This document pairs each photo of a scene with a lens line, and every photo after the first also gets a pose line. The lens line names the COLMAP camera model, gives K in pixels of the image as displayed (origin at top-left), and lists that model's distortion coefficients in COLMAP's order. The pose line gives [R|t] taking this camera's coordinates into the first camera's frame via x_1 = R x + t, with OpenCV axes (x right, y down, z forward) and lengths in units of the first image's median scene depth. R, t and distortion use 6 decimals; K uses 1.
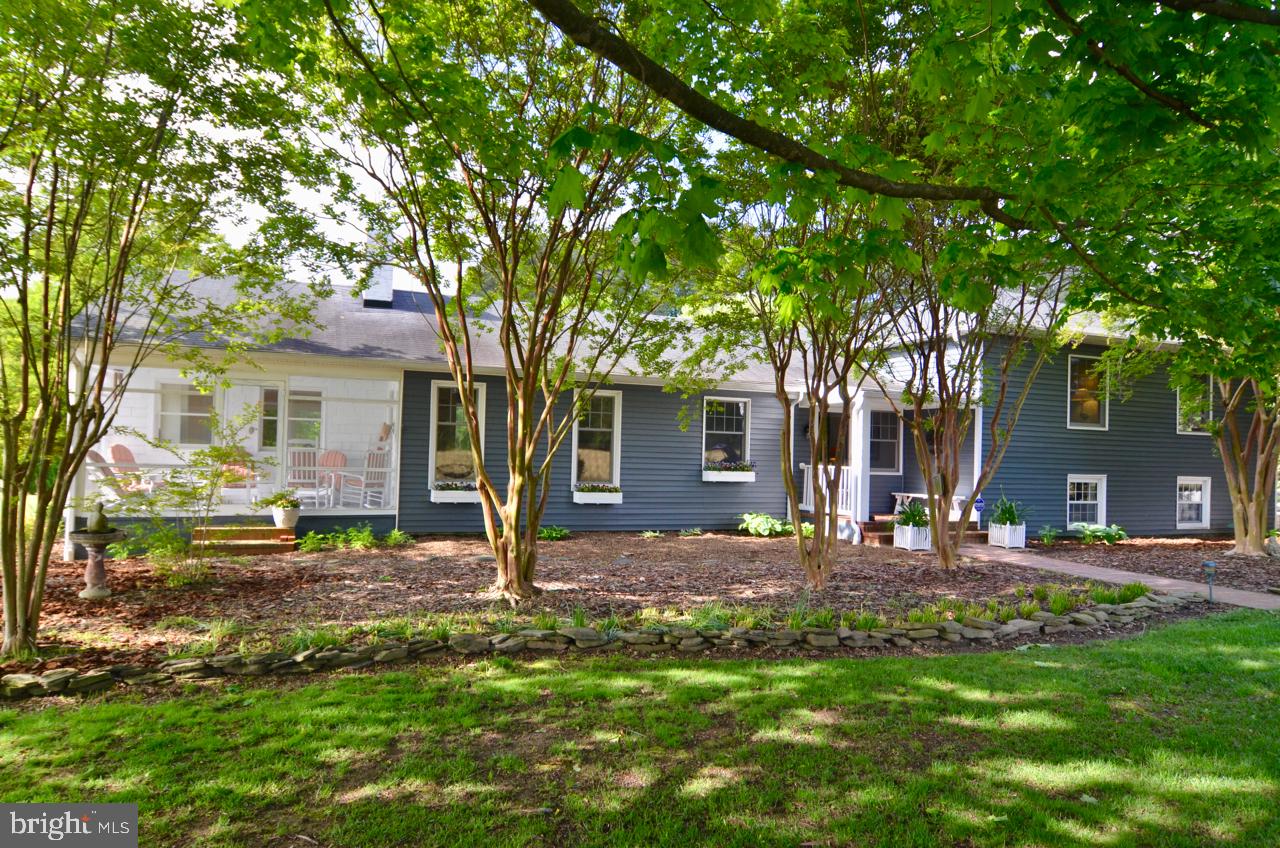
lens RADIAL K [[873.2, 0, 638.2], [0, 873.2, 434.9], [0, 0, 1]] dist [-0.004399, -0.001645]
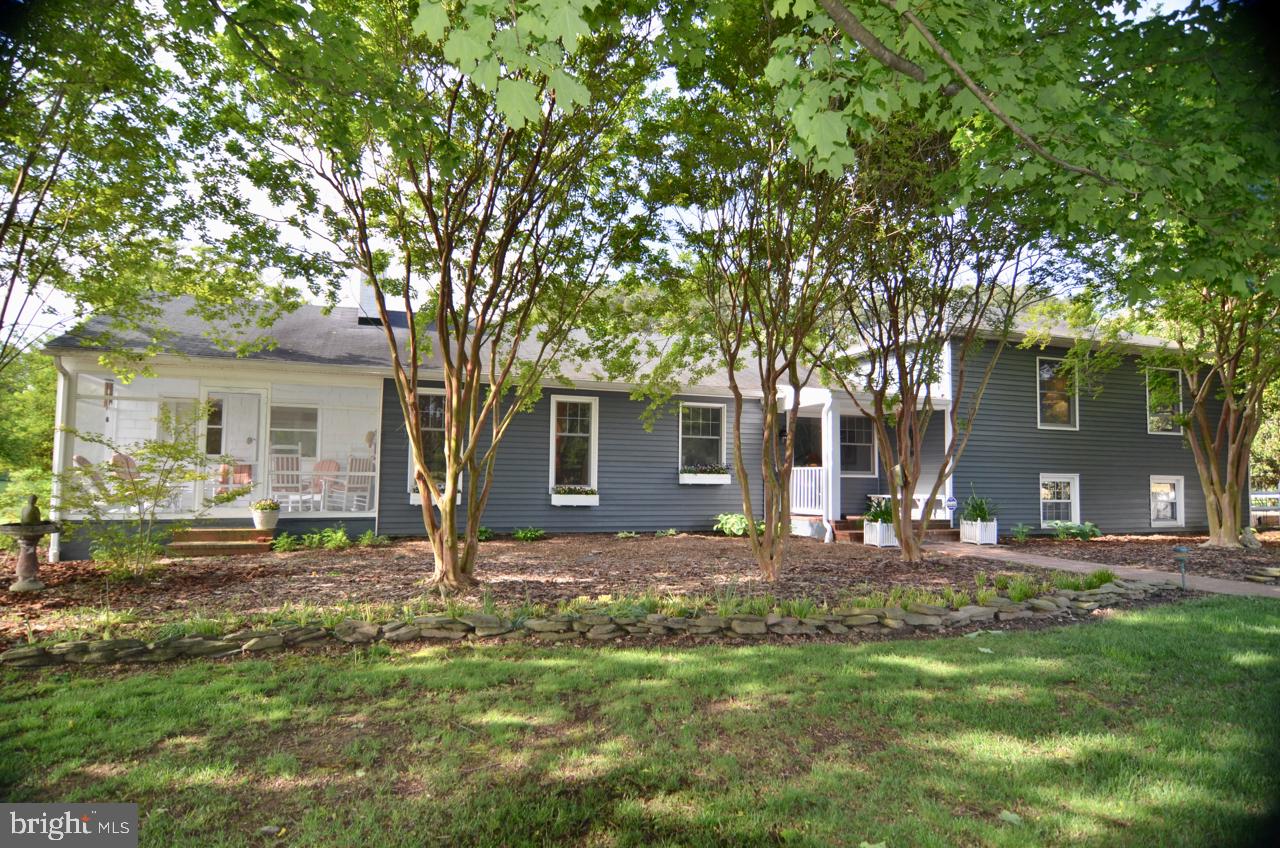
lens RADIAL K [[778.2, 0, 627.7], [0, 778.2, 431.6], [0, 0, 1]] dist [-0.006175, -0.008988]
pose [[0.998908, -0.016906, -0.043545, 0.060929], [0.015205, 0.999120, -0.039100, 0.029356], [0.044168, 0.038395, 0.998286, 0.083568]]
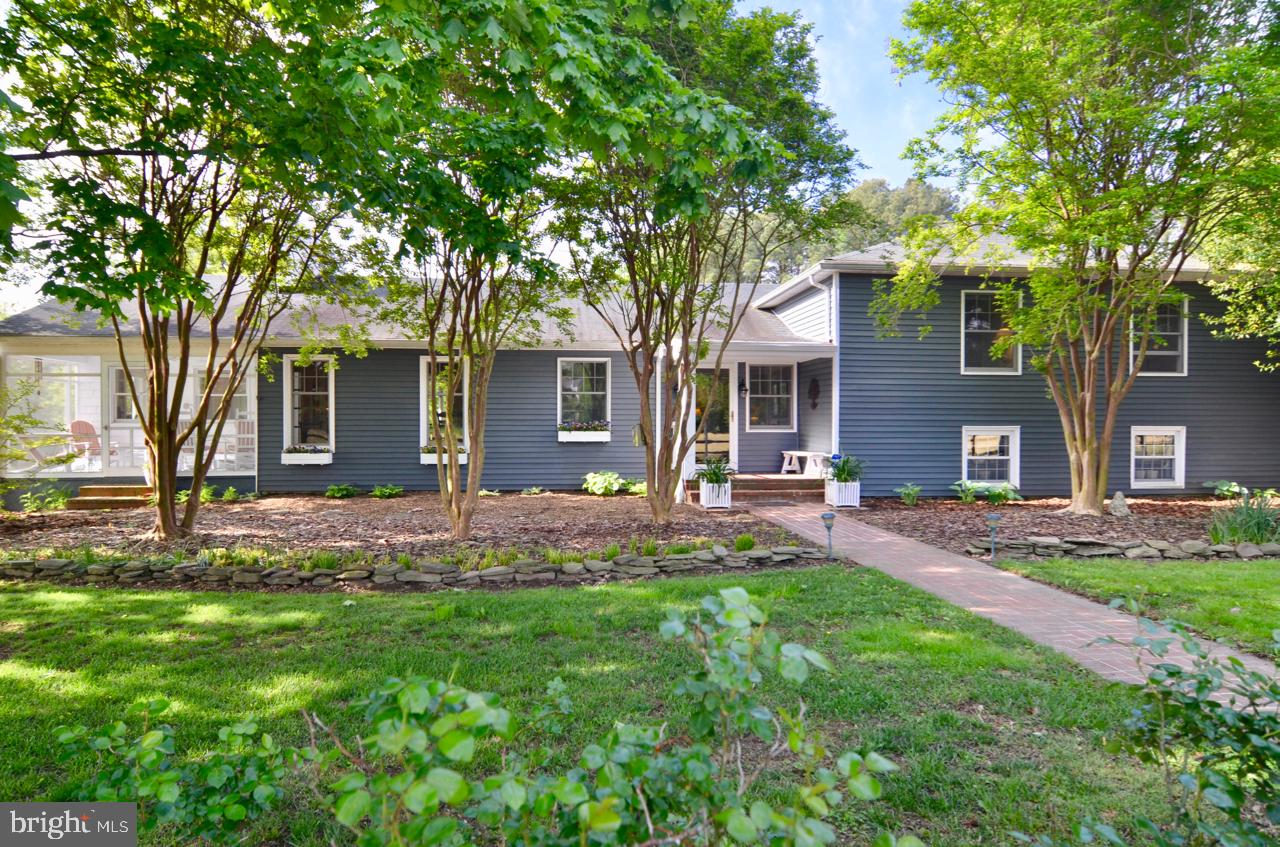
lens RADIAL K [[778.2, 0, 644.9], [0, 778.2, 422.8], [0, 0, 1]] dist [-0.006175, -0.008988]
pose [[0.958176, -0.028536, -0.284753, 0.485072], [0.030218, 0.999542, 0.001514, 0.037032], [0.284579, -0.010056, 0.958600, 0.183707]]
